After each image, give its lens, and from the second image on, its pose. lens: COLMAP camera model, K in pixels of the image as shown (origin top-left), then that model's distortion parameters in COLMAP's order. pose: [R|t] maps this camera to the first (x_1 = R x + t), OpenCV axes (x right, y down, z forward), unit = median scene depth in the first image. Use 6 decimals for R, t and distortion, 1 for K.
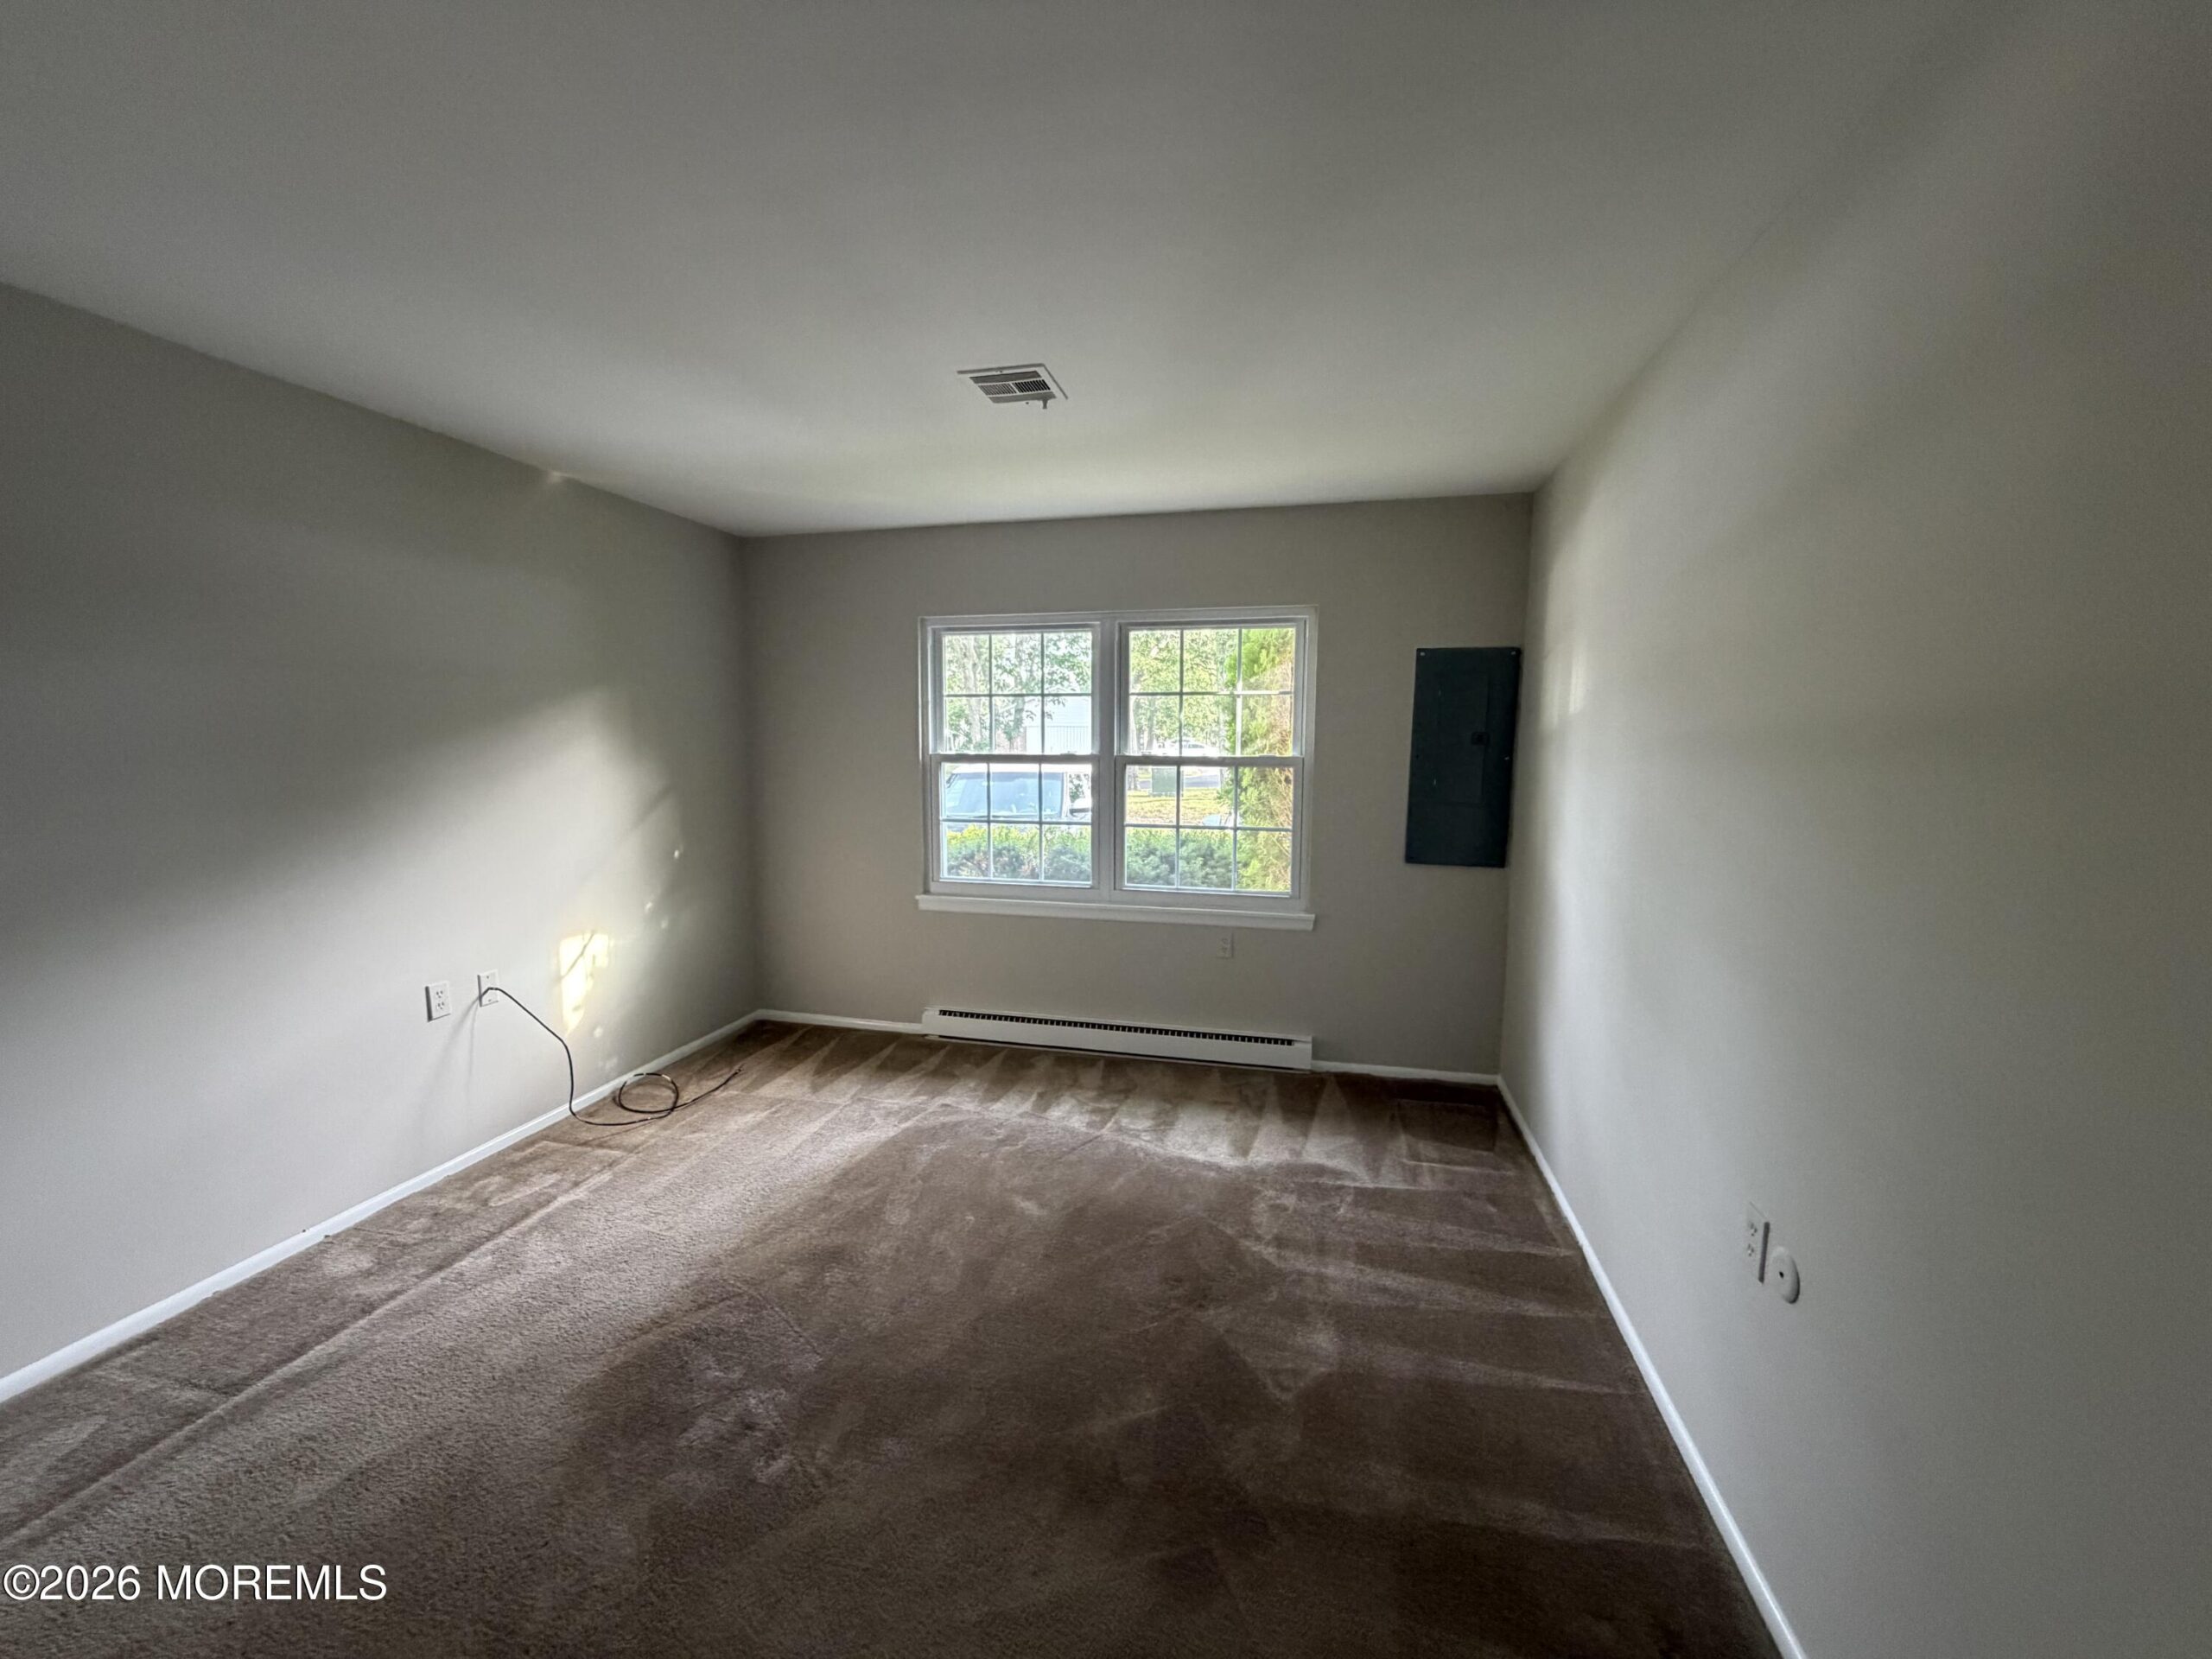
lens RADIAL K [[880.7, 0, 1100.7], [0, 880.7, 830.9], [0, 0, 1]] dist [-0.000508, 0.000224]
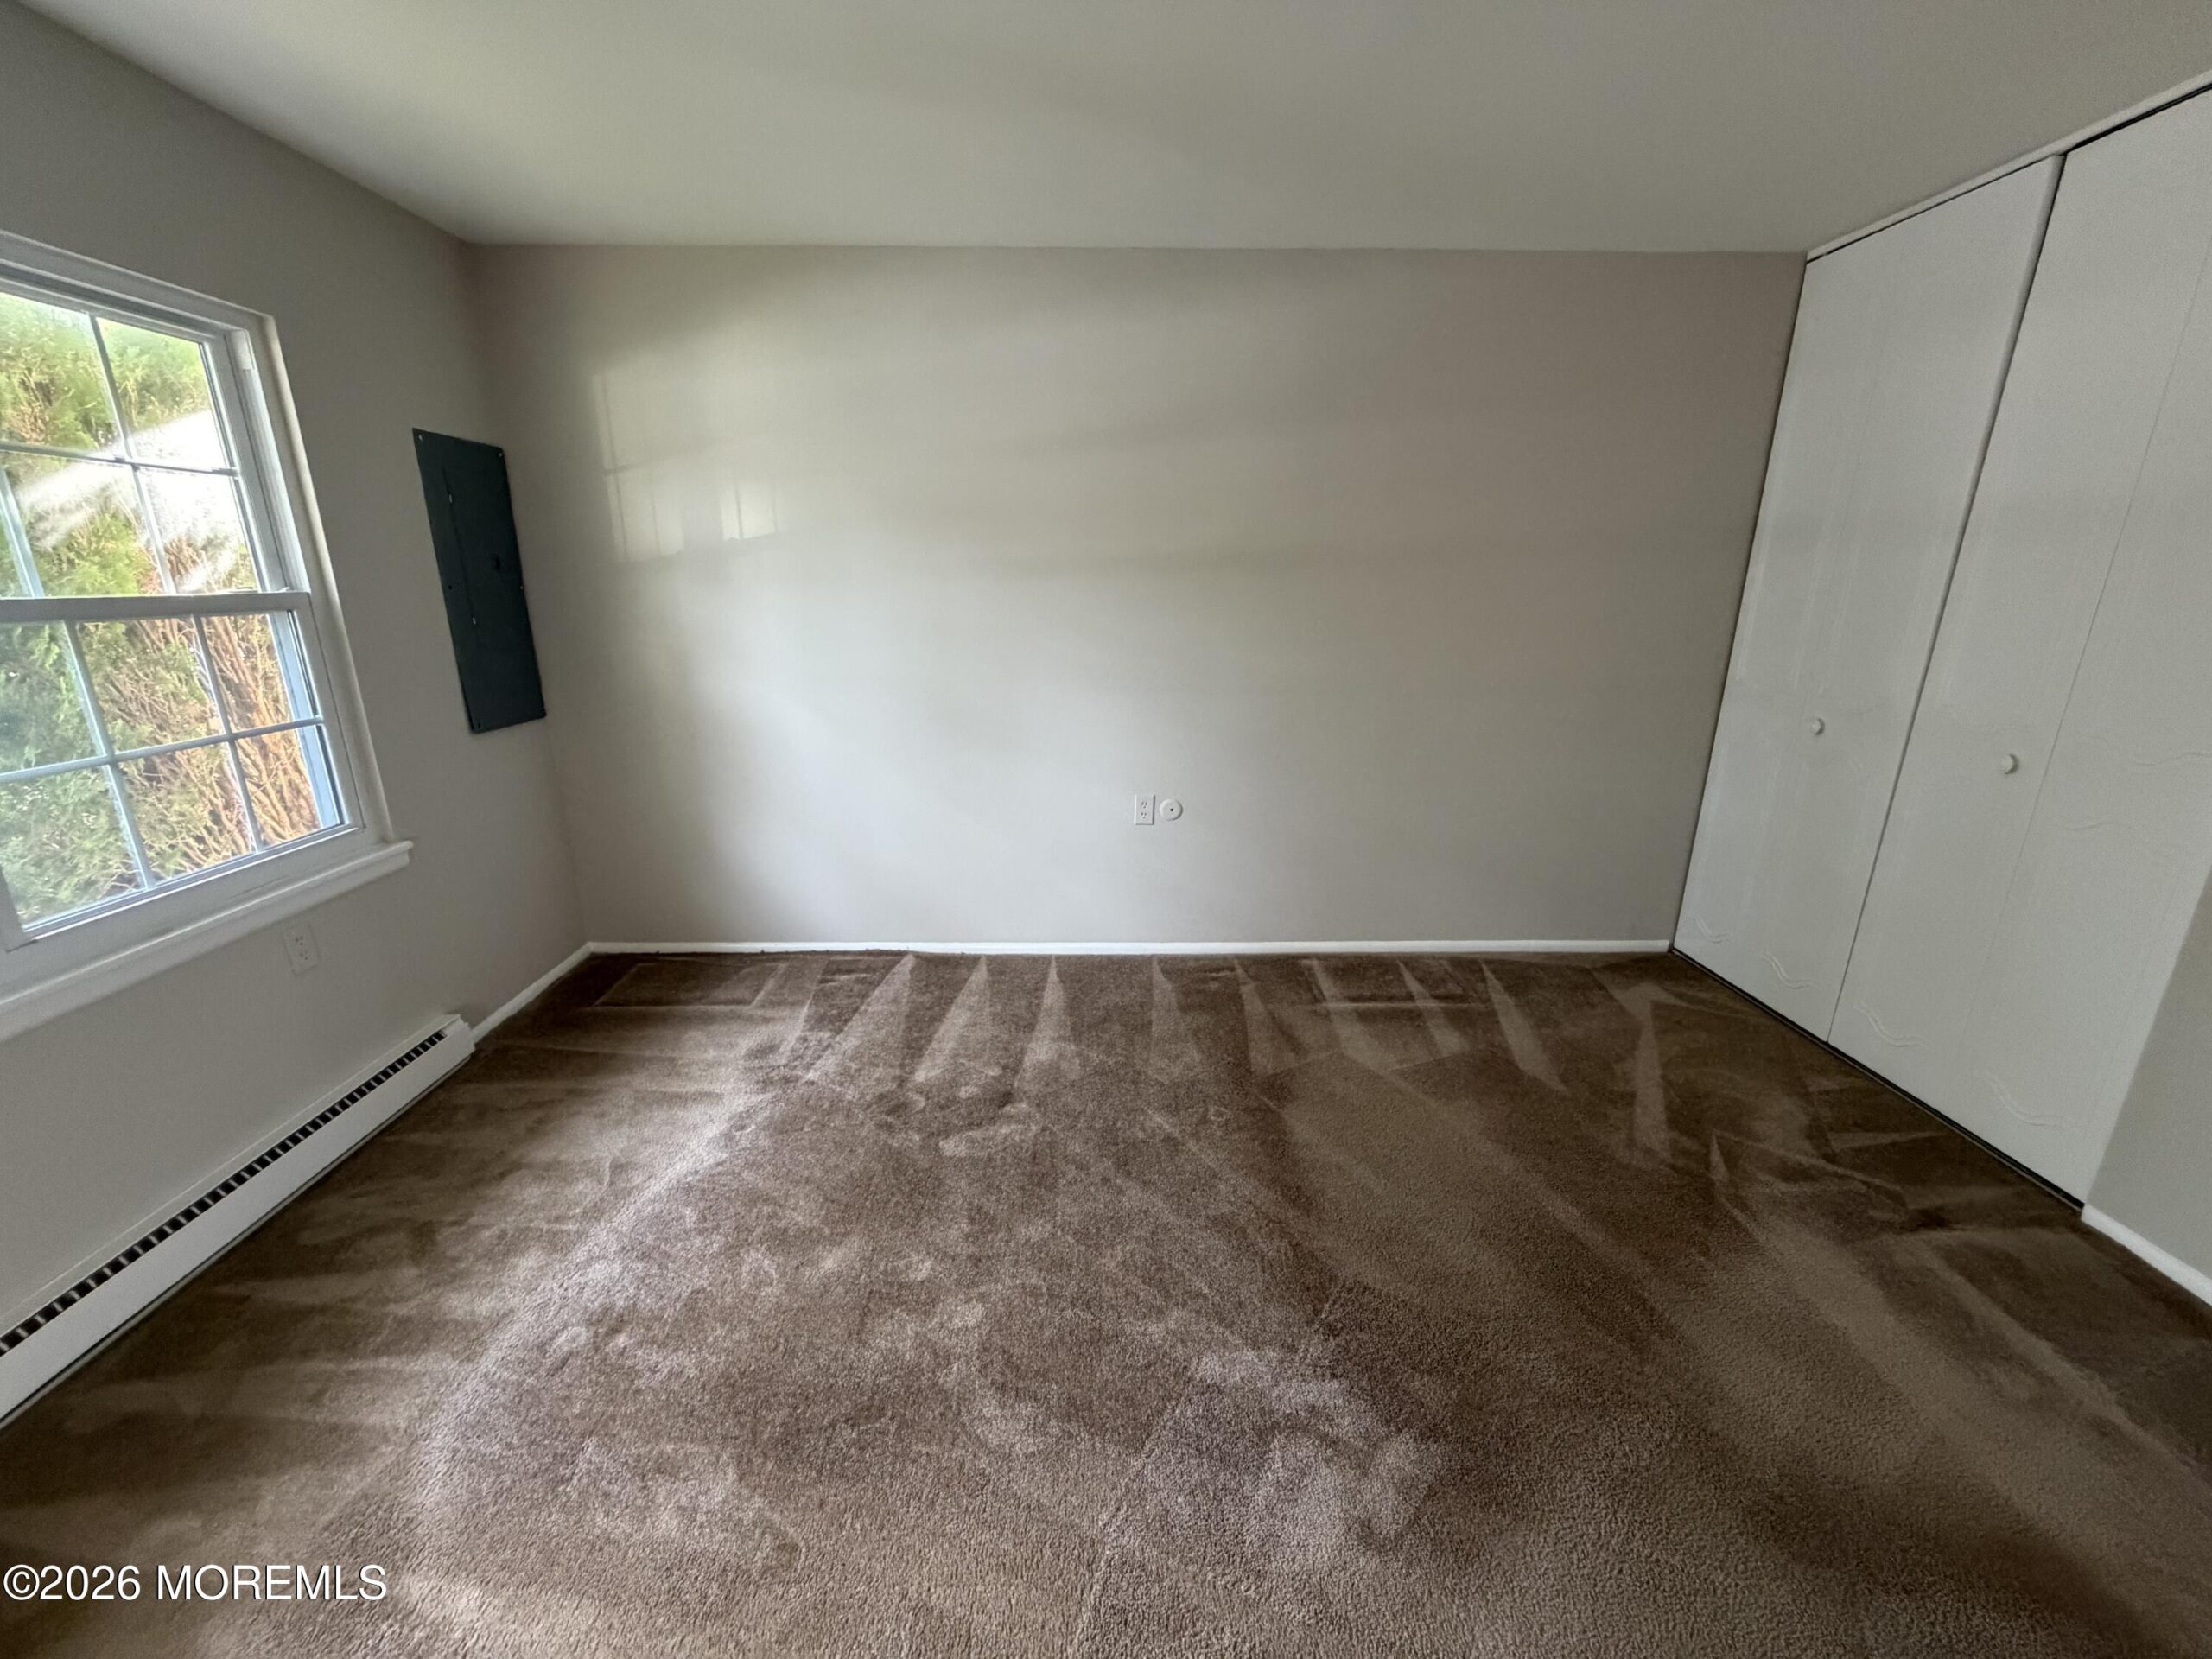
lens RADIAL K [[880.7, 0, 1099.3], [0, 880.7, 836.2], [0, 0, 1]] dist [-0.000508, 0.000224]
pose [[-0.256986, -0.281235, 0.924589, -0.559430], [0.097056, 0.944373, 0.314229, -0.072528], [-0.961529, 0.170490, -0.215395, 0.729142]]
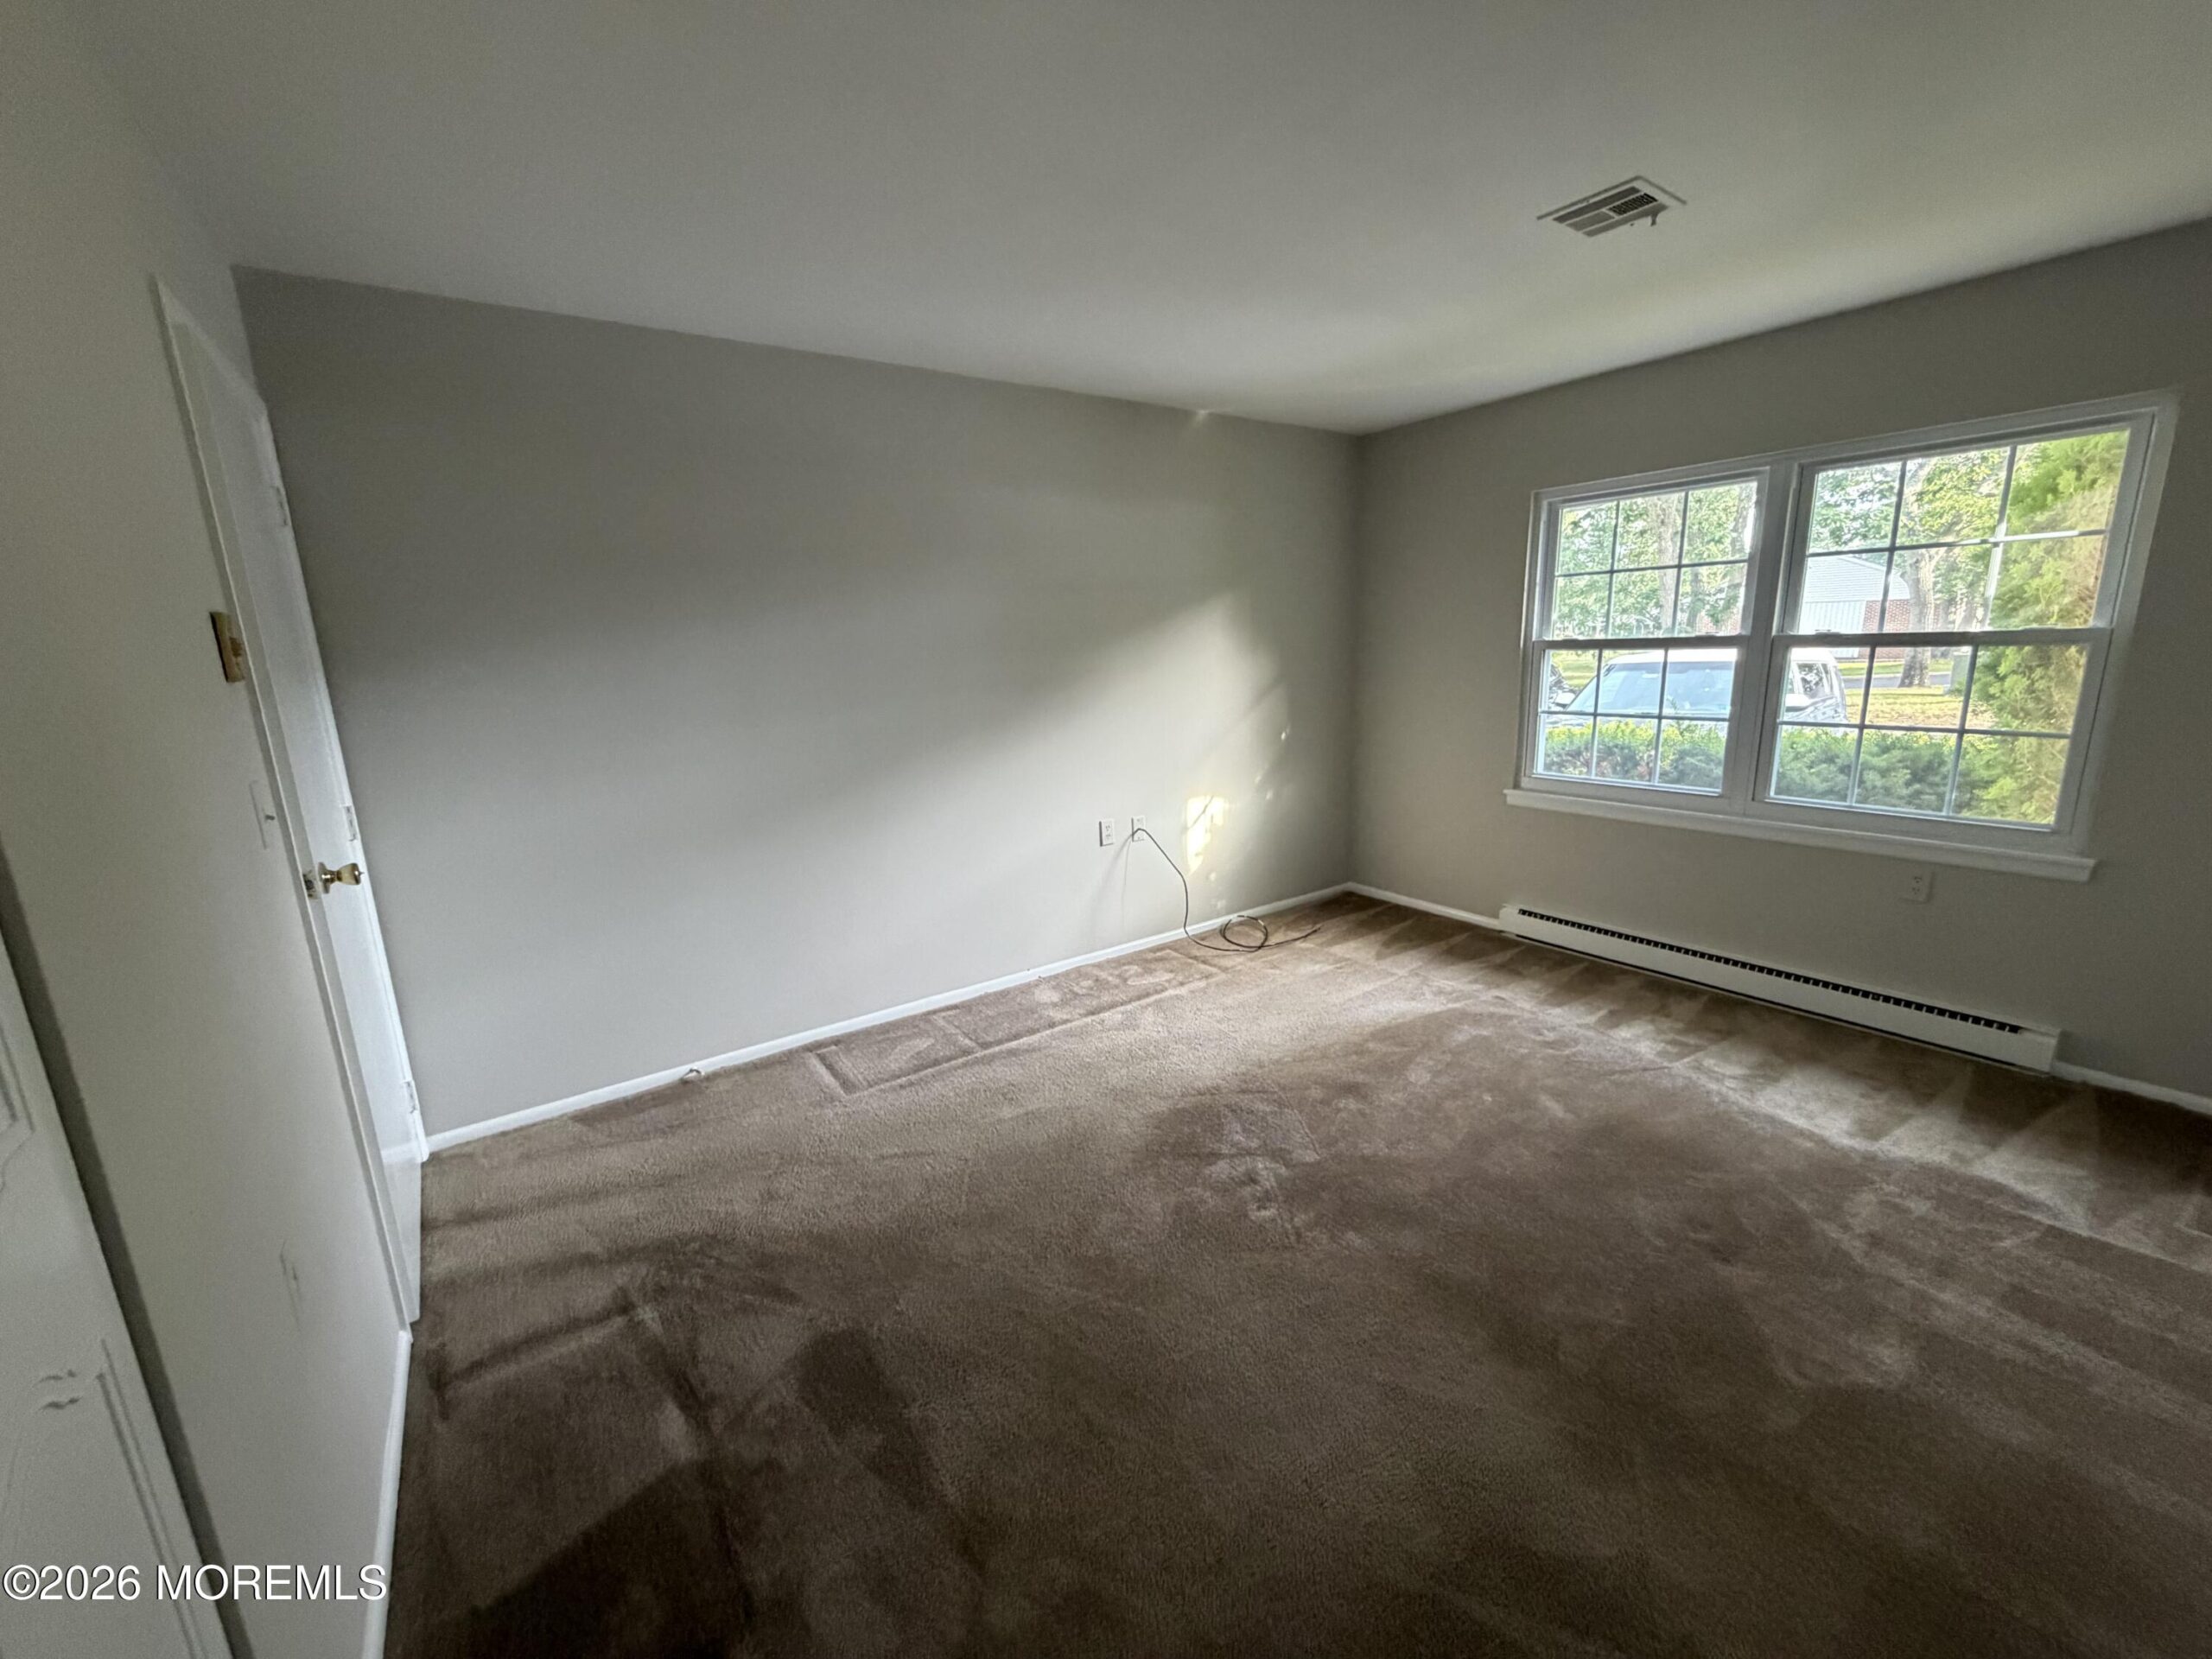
lens RADIAL K [[880.7, 0, 1098.7], [0, 880.7, 830.6], [0, 0, 1]] dist [-0.000508, 0.000224]
pose [[0.752625, 0.109885, -0.649216, 0.113487], [-0.033615, 0.991103, 0.128782, 0.010867], [0.657591, -0.075101, 0.749623, -0.034768]]
